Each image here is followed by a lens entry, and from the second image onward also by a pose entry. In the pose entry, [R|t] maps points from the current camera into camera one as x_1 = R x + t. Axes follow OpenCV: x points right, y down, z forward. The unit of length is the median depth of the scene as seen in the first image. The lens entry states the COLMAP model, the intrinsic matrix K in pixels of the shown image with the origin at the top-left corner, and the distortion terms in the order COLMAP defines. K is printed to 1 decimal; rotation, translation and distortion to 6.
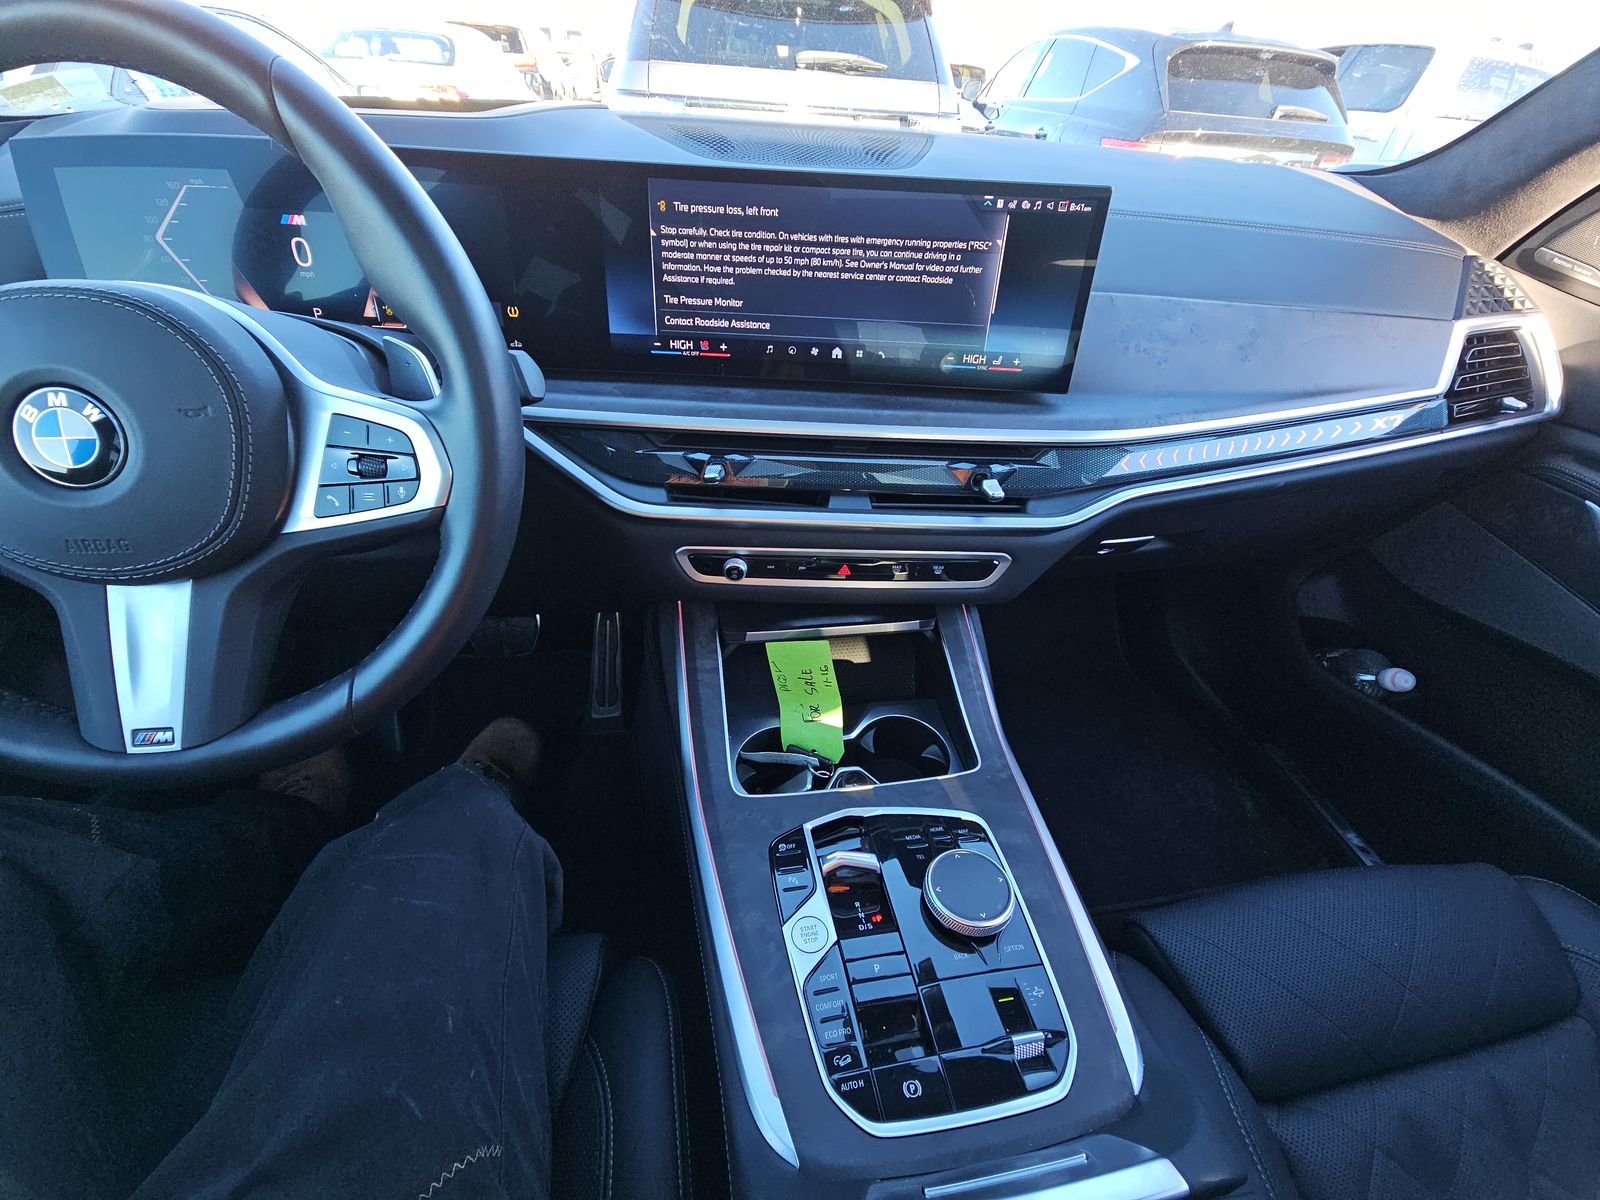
lens RADIAL K [[656.0, 0, 800.0], [0, 656.0, 600.0], [0, 0, 1]] dist [0.013197, -0.011357]
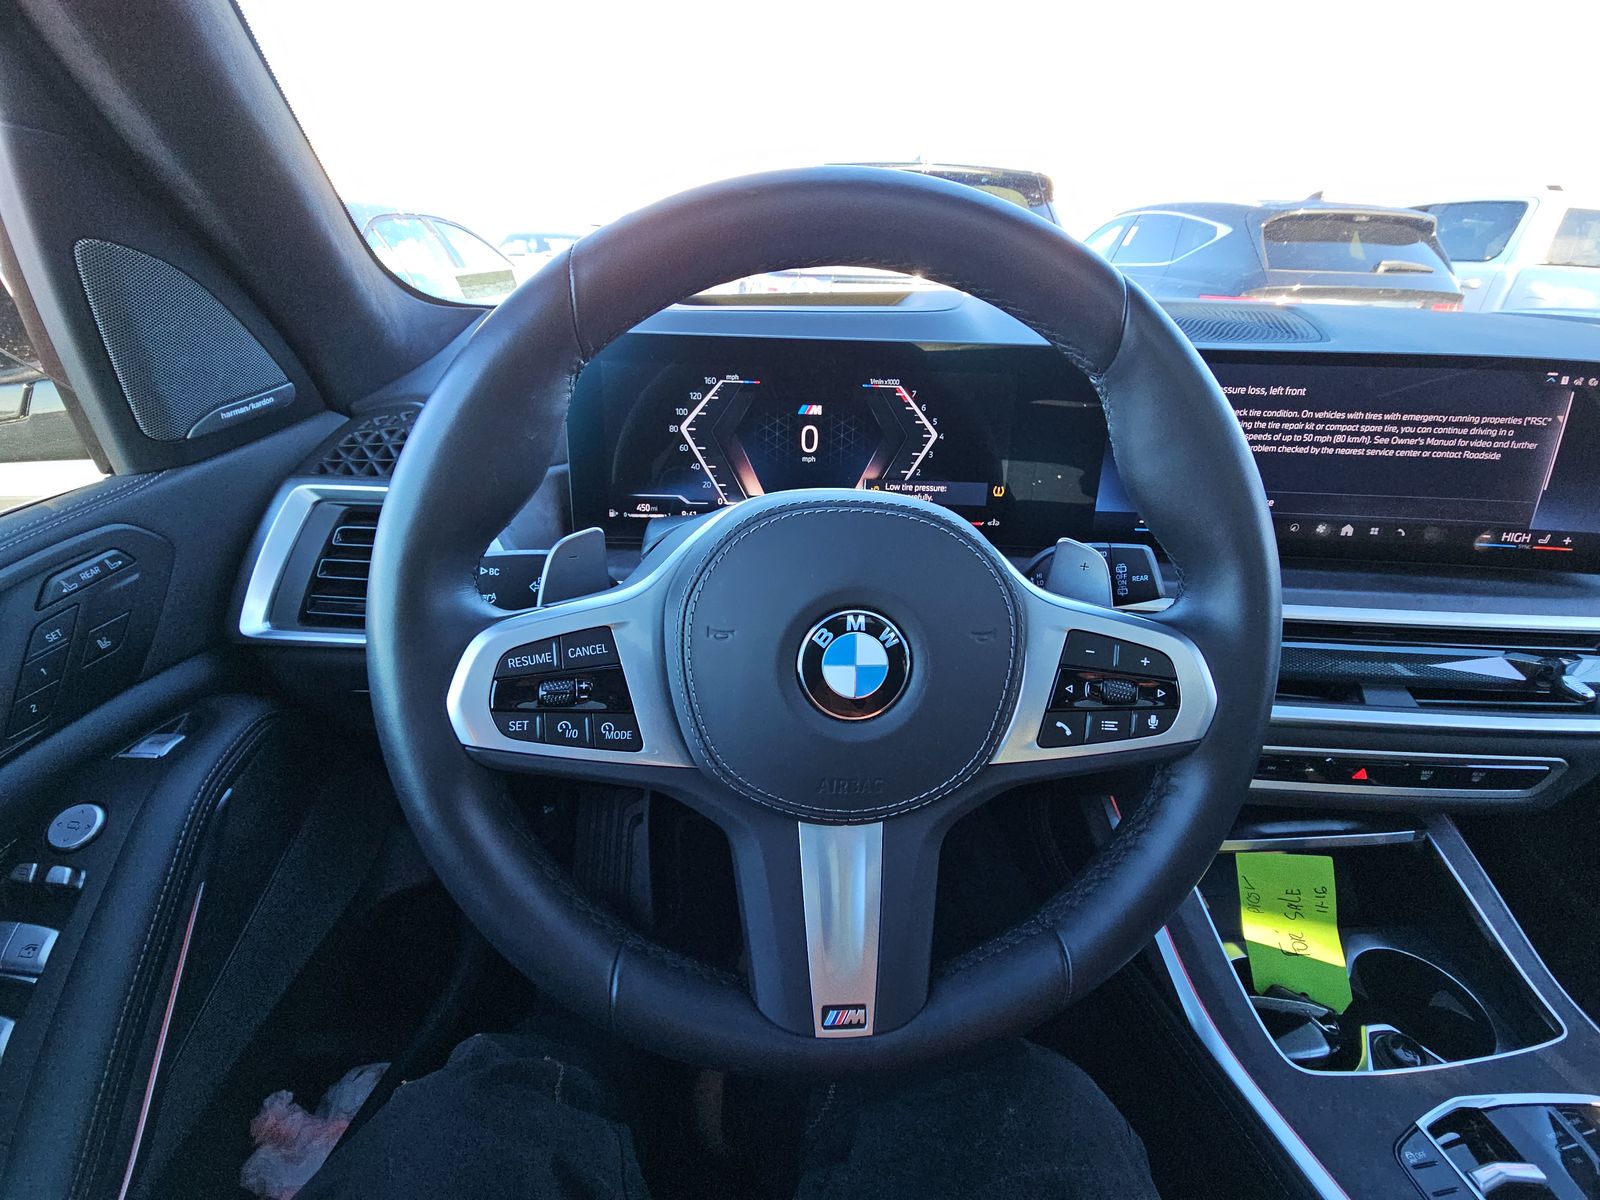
lens RADIAL K [[658.5, 0, 803.9], [0, 658.5, 601.2], [0, 0, 1]] dist [0.017202, -0.011670]
pose [[0.995729, 0.008716, -0.091912, -0.643991], [-0.026019, 0.981675, -0.188779, -0.094183], [0.088583, 0.190364, 0.977709, 0.064183]]
